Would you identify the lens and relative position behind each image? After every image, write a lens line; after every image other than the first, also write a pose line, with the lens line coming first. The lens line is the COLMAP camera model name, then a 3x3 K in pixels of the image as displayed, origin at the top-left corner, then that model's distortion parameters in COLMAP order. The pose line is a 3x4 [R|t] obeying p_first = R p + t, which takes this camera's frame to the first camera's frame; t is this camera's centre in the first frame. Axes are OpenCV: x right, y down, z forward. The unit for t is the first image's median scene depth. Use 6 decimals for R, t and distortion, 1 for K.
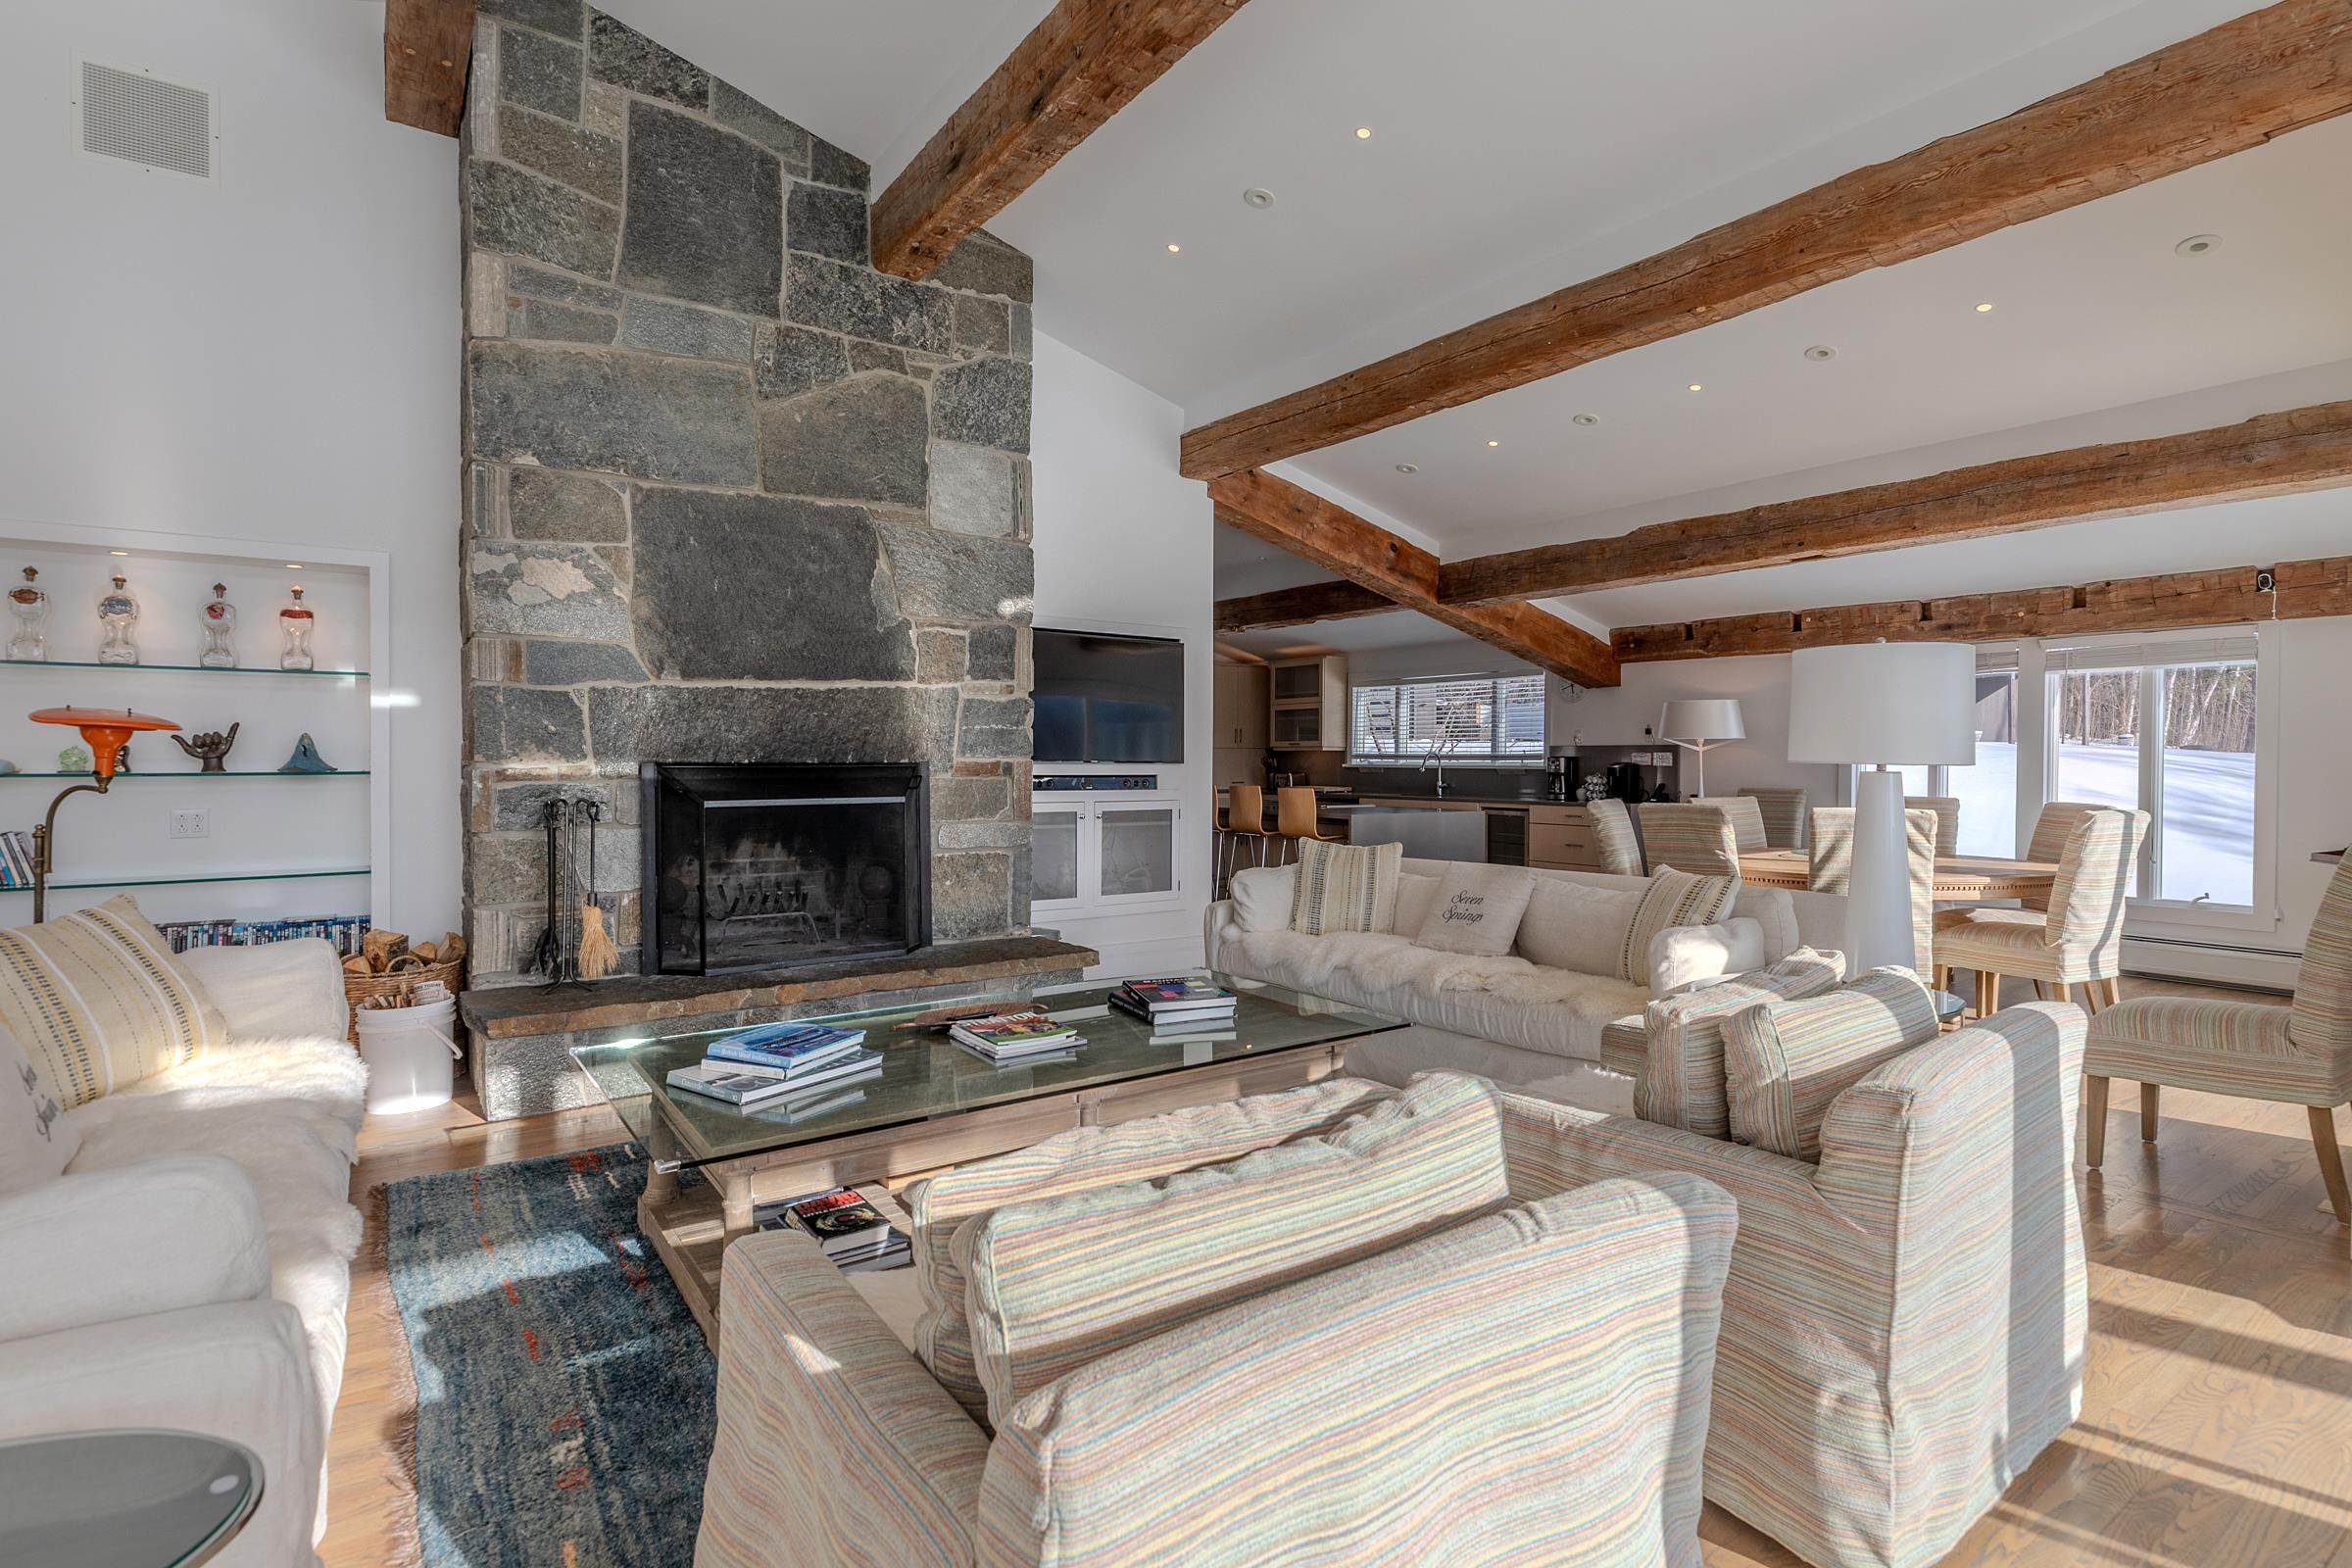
lens RADIAL K [[1147.8, 0, 1173.2], [0, 1147.8, 776.9], [0, 0, 1]] dist [-0.006208, 0.000707]
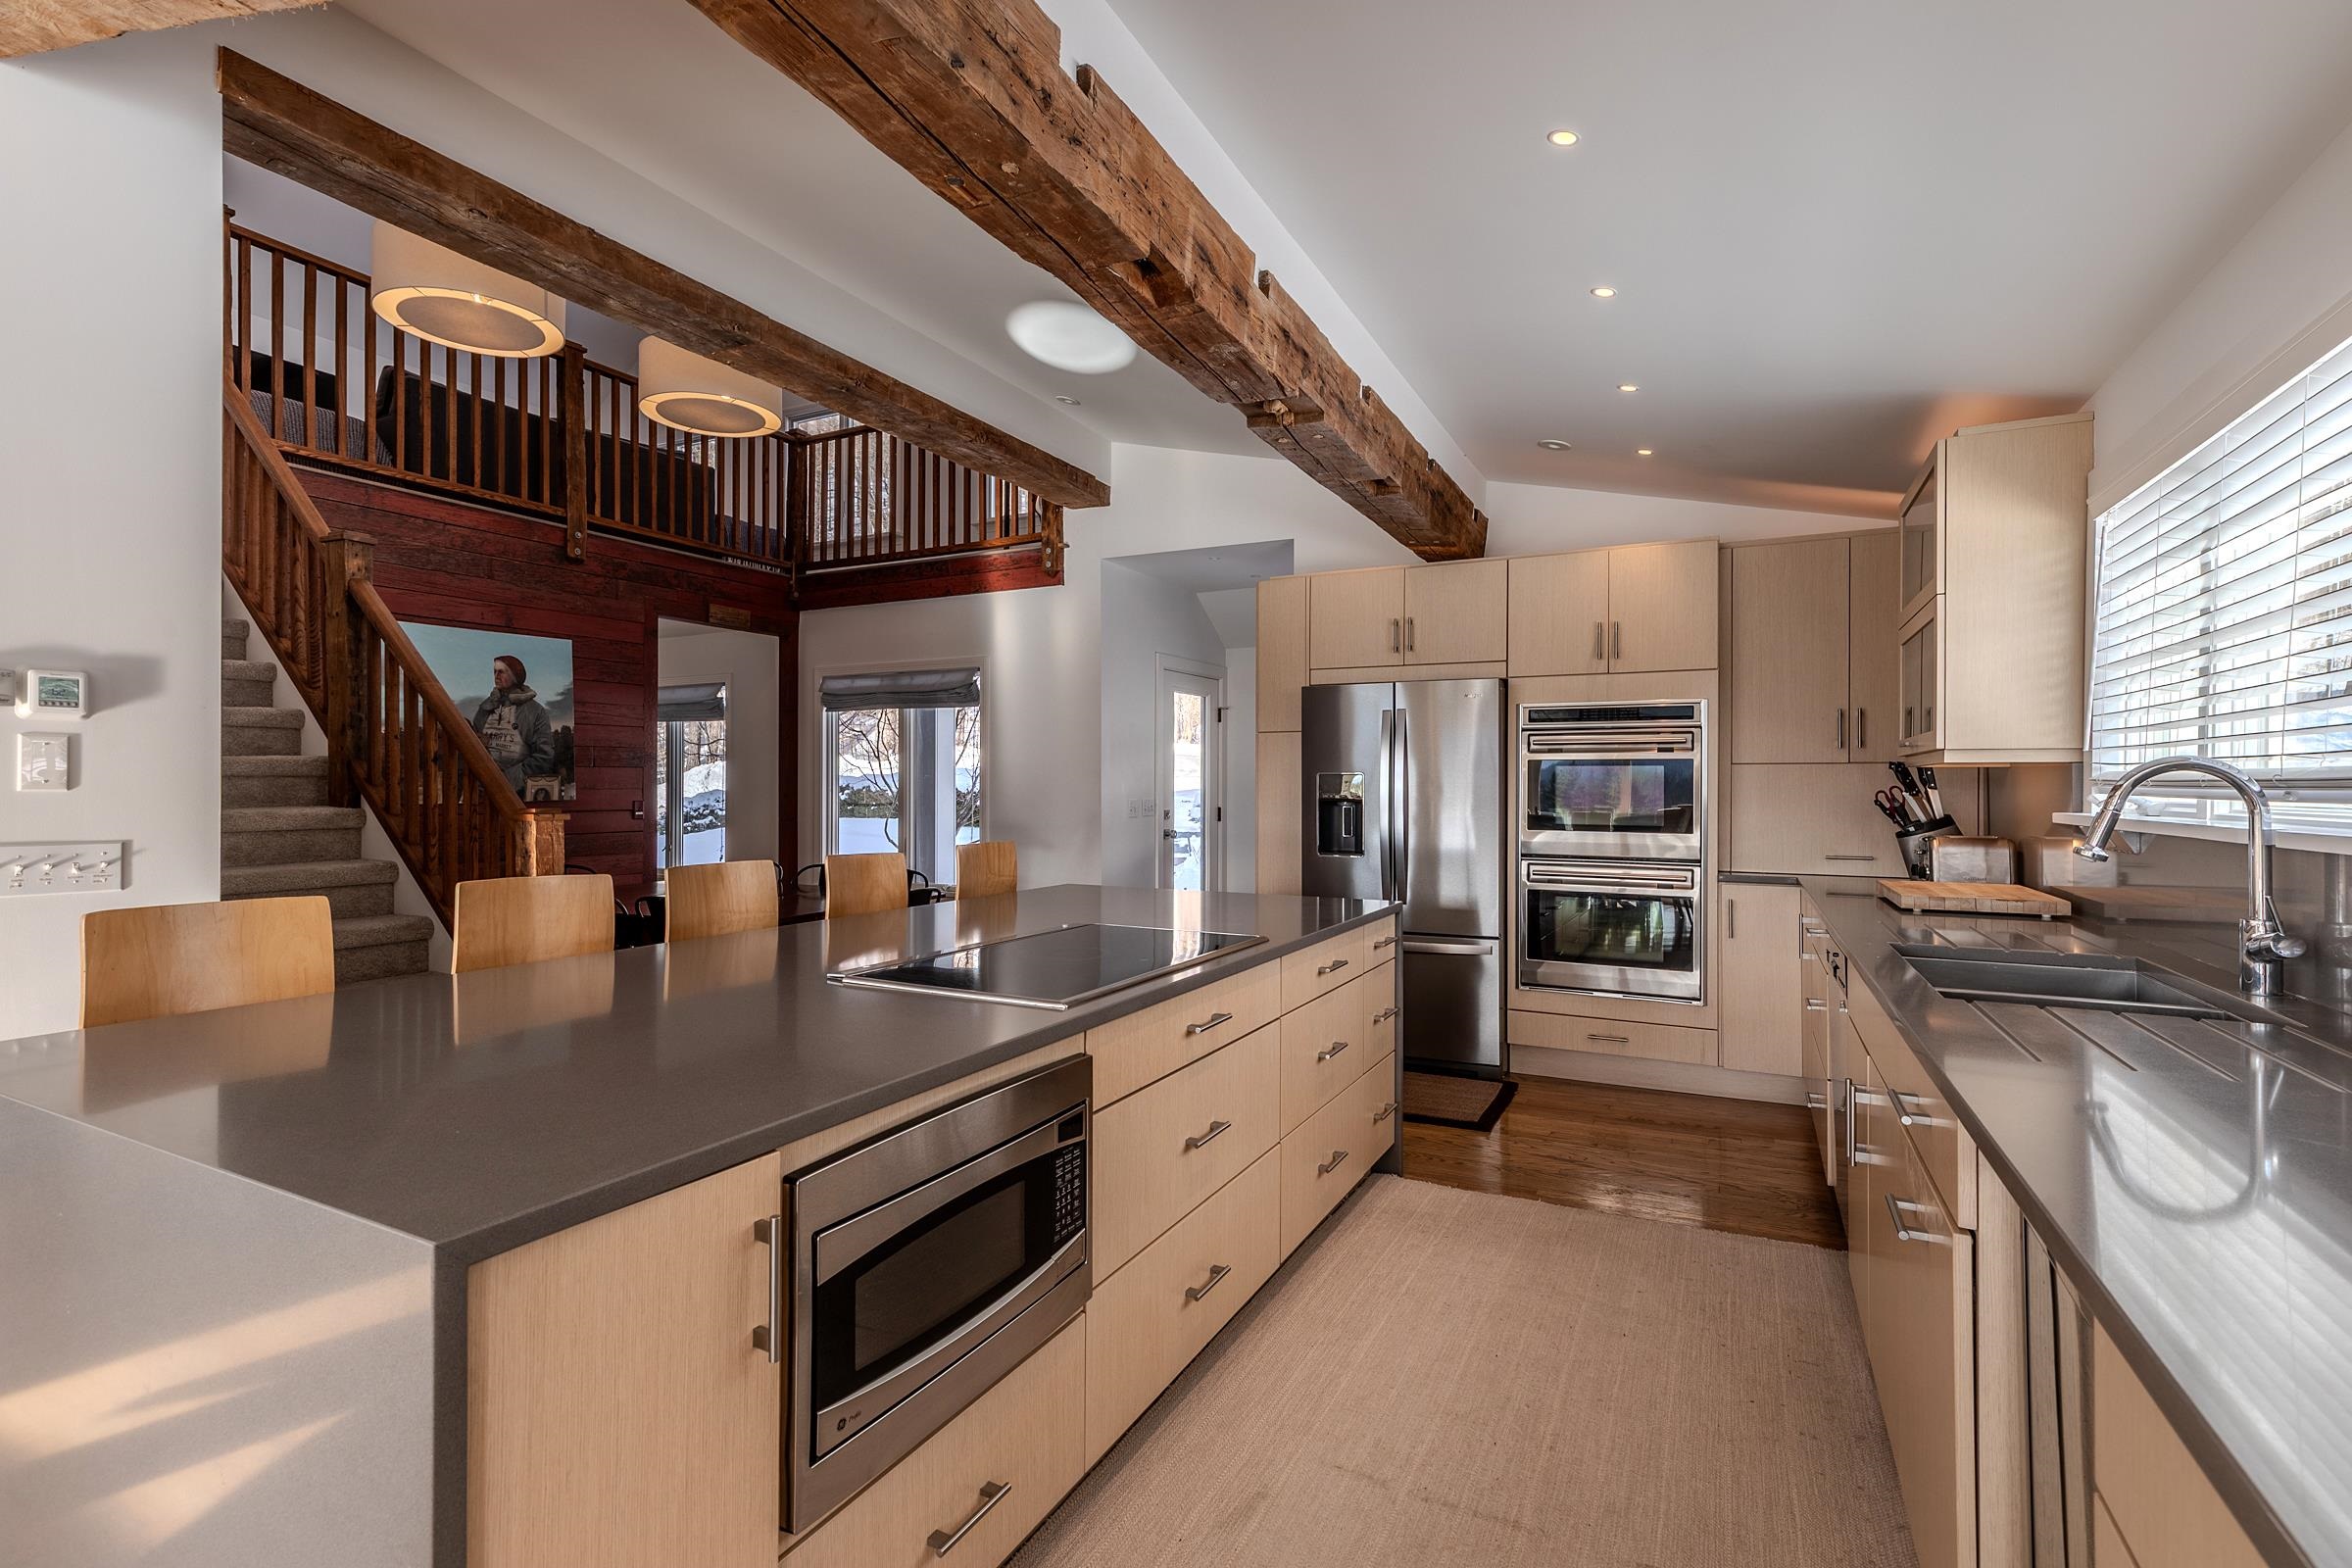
lens RADIAL K [[1072.3, 0, 1177.4], [0, 1072.3, 782.5], [0, 0, 1]] dist [0.005203, -0.000177]
pose [[0.466155, -0.005493, -0.884686, 0.641414], [-0.014300, 0.999803, -0.013742, -0.027291], [0.884587, 0.019057, 0.465985, 1.633121]]
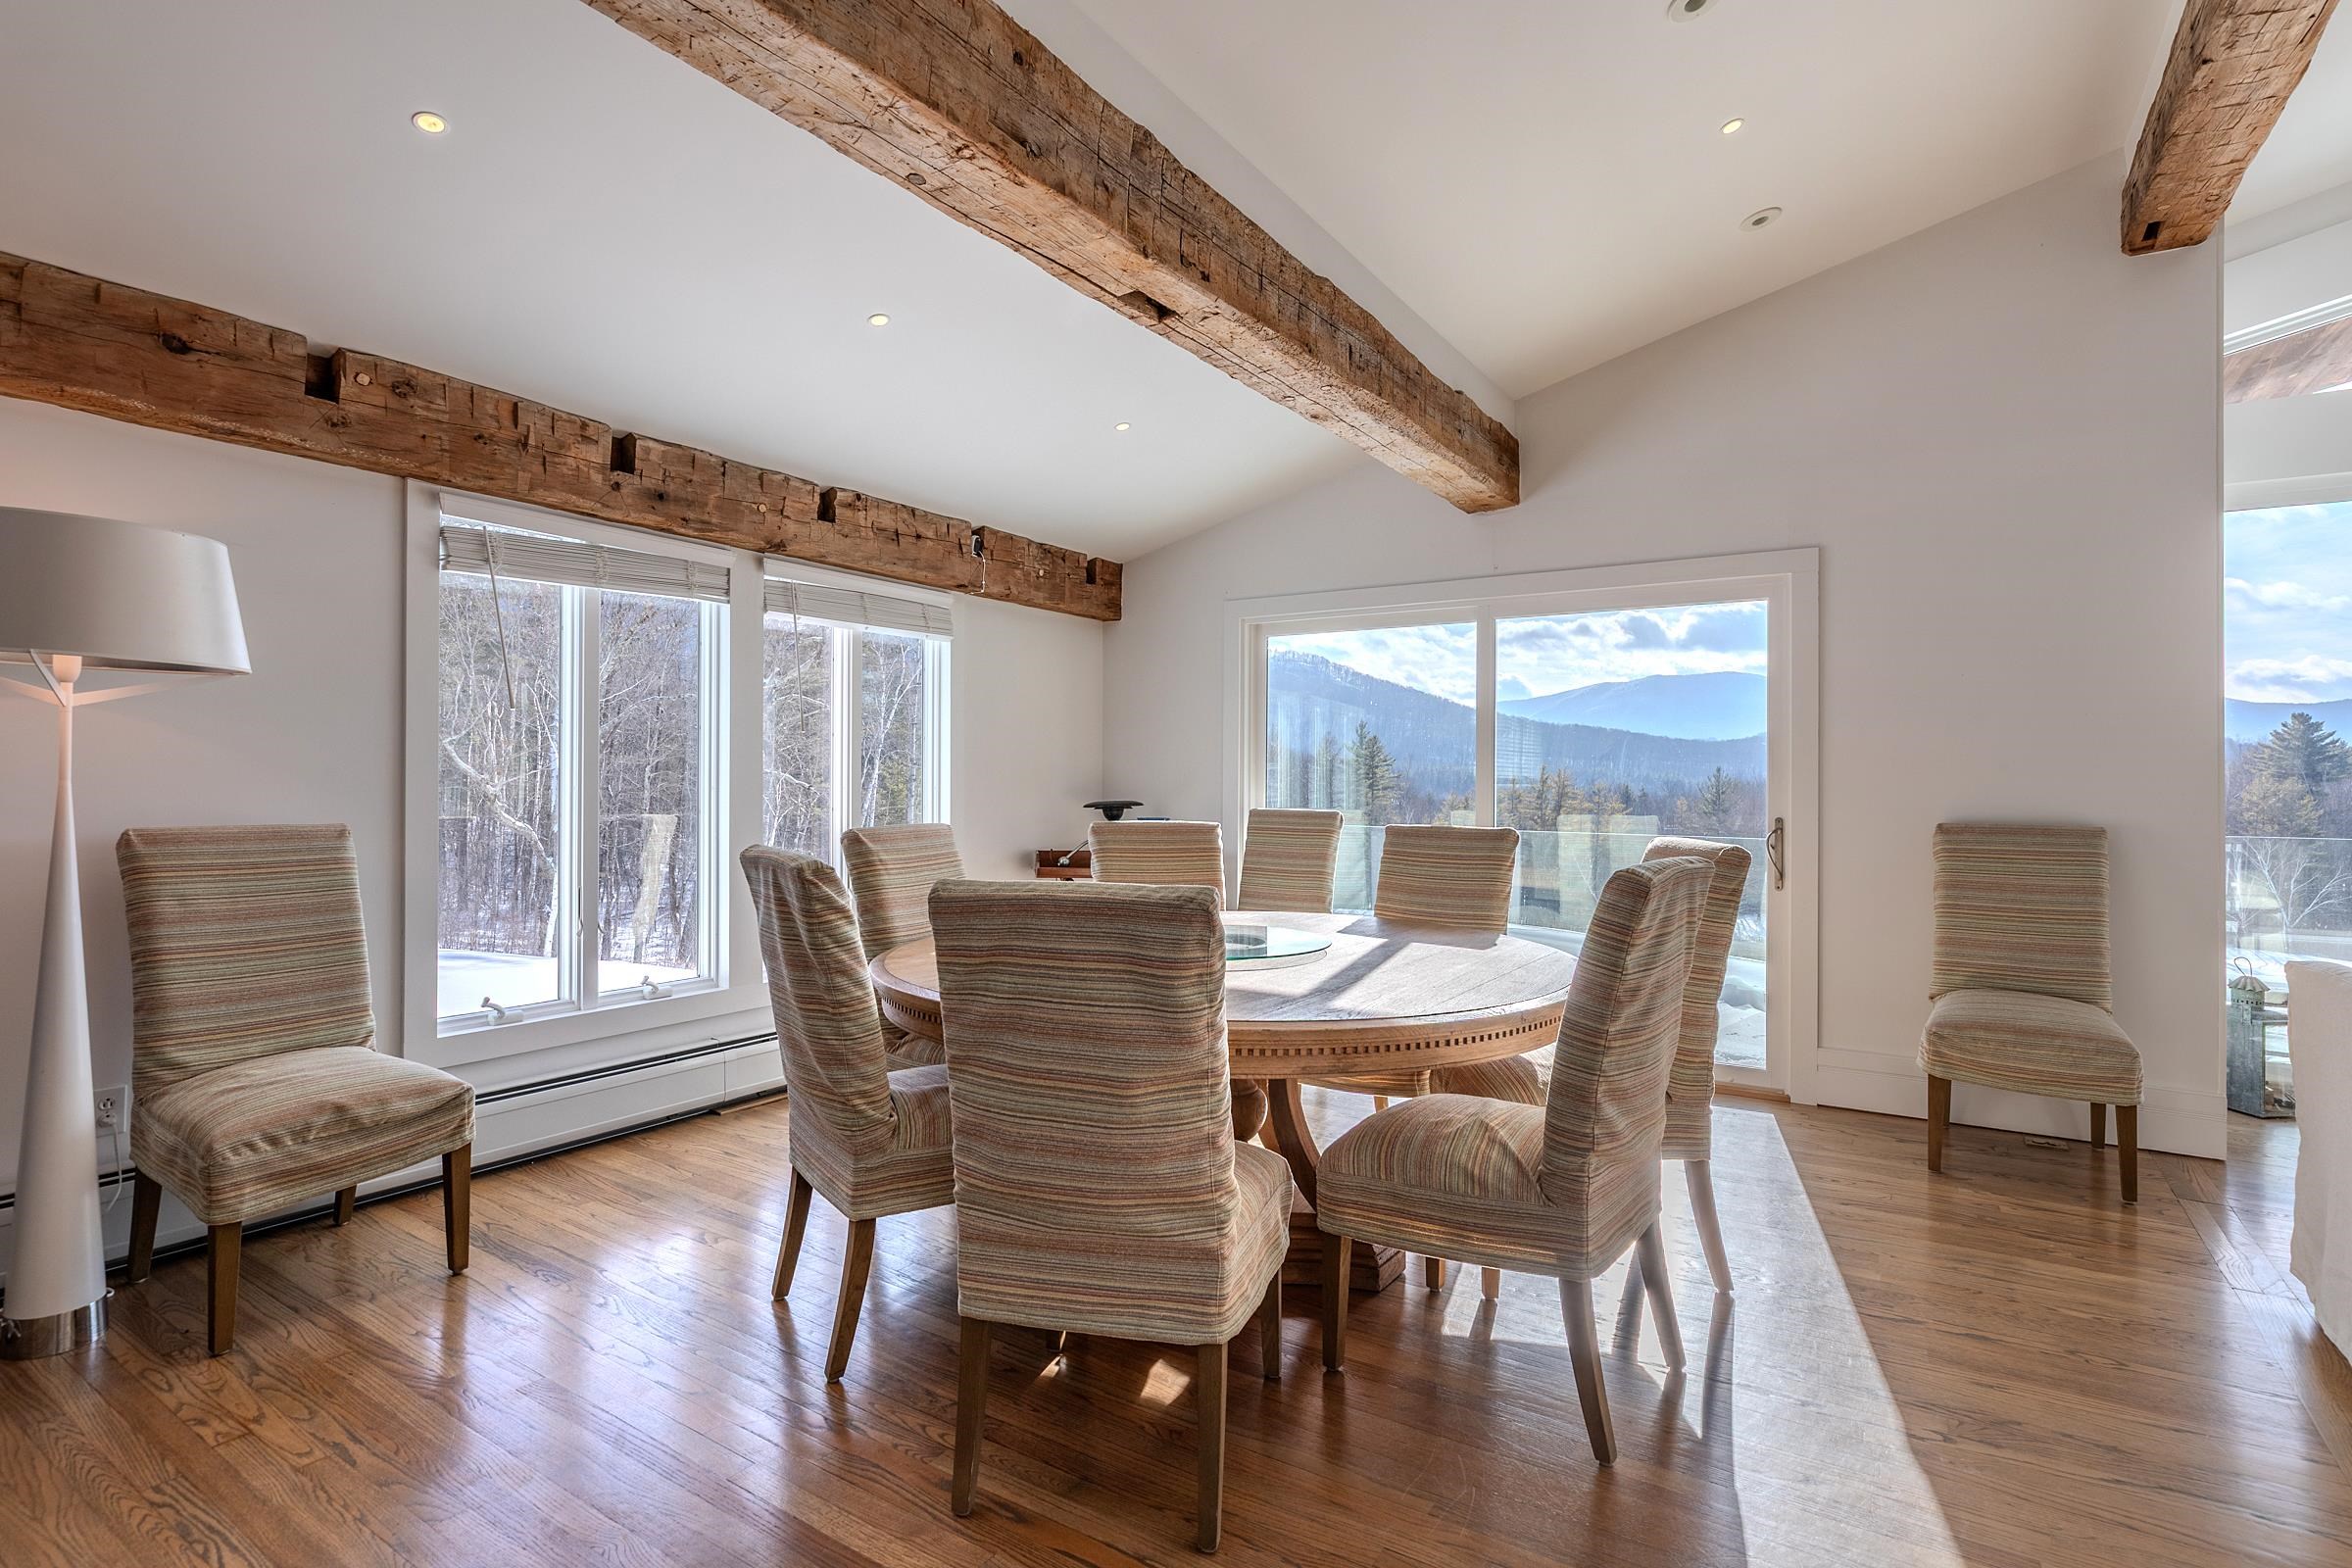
lens RADIAL K [[1147.8, 0, 1170.6], [0, 1147.8, 778.3], [0, 0, 1]] dist [-0.006208, 0.000707]
pose [[-0.352657, 0.001700, 0.935751, 0.161902], [0.009979, 0.999948, 0.001944, -0.003674], [-0.935699, 0.010024, -0.352656, 1.397669]]
